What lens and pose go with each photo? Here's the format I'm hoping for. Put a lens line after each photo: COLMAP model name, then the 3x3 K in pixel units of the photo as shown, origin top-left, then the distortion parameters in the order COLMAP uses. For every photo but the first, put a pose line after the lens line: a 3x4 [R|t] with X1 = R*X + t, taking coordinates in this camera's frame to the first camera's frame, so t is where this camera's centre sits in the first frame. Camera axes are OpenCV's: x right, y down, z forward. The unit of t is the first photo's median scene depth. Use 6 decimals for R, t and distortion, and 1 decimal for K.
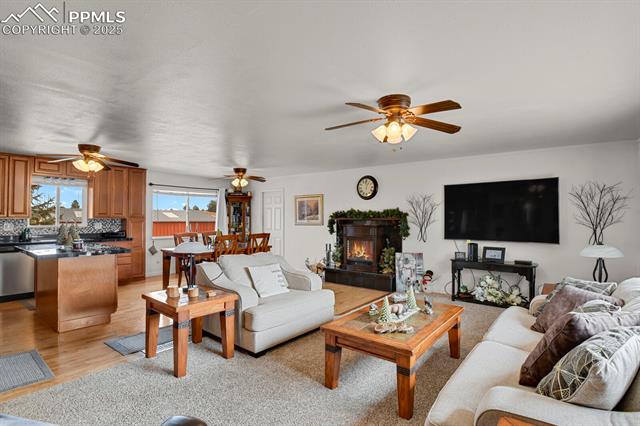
lens RADIAL K [[315.8, 0, 320.3], [0, 315.8, 212.5], [0, 0, 1]] dist [-0.026370, -0.002436]
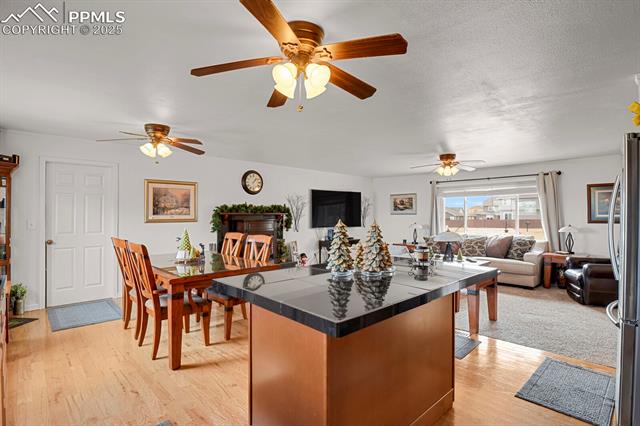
lens RADIAL K [[315.8, 0, 321.5], [0, 315.8, 214.8], [0, 0, 1]] dist [-0.026370, -0.002436]
pose [[0.121774, 0.000632, 0.992558, -0.830180], [-0.017434, 0.999847, 0.001502, 0.018716], [-0.992405, -0.017487, 0.121767, 0.662947]]
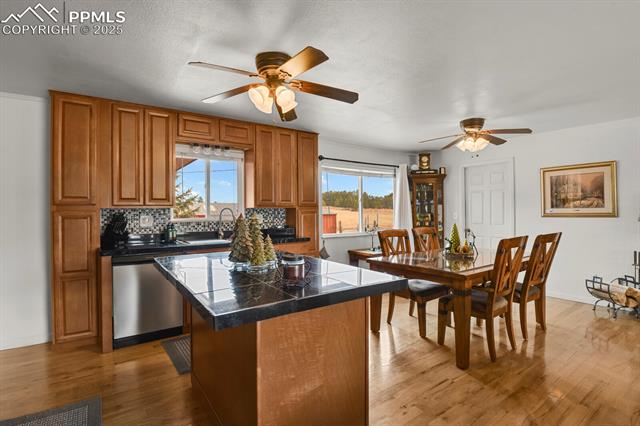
lens RADIAL K [[315.8, 0, 322.0], [0, 315.8, 211.8], [0, 0, 1]] dist [-0.026370, -0.002436]
pose [[0.955828, -0.007888, -0.293822, -0.368042], [0.013780, 0.999743, 0.017988, 0.016729], [0.293604, -0.021243, 0.955691, 0.375102]]
